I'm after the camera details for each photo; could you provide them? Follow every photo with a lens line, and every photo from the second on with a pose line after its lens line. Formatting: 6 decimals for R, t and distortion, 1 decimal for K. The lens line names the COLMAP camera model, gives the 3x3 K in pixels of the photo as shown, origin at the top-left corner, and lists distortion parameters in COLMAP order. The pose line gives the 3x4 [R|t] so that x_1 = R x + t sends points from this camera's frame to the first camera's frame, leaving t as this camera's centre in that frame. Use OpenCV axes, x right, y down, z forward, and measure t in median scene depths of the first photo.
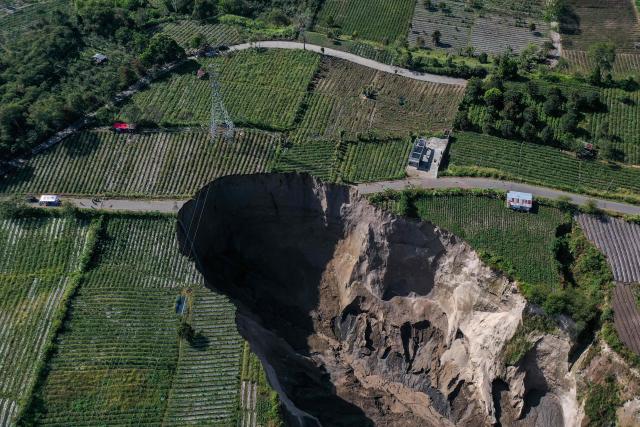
lens RADIAL K [[786.4, 0, 320.0], [0, 786.4, 213.5], [0, 0, 1]] dist [-0.002477, -0.018626]
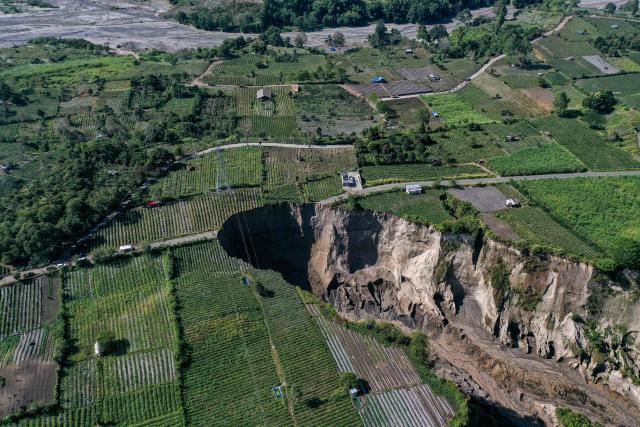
lens RADIAL K [[786.4, 0, 320.0], [0, 786.4, 213.5], [0, 0, 1]] dist [-0.002477, -0.018626]
pose [[0.918187, -0.179875, 0.352955, -0.510374], [0.282298, 0.922166, -0.264418, 0.402493], [-0.277921, 0.342424, 0.897500, -0.416568]]
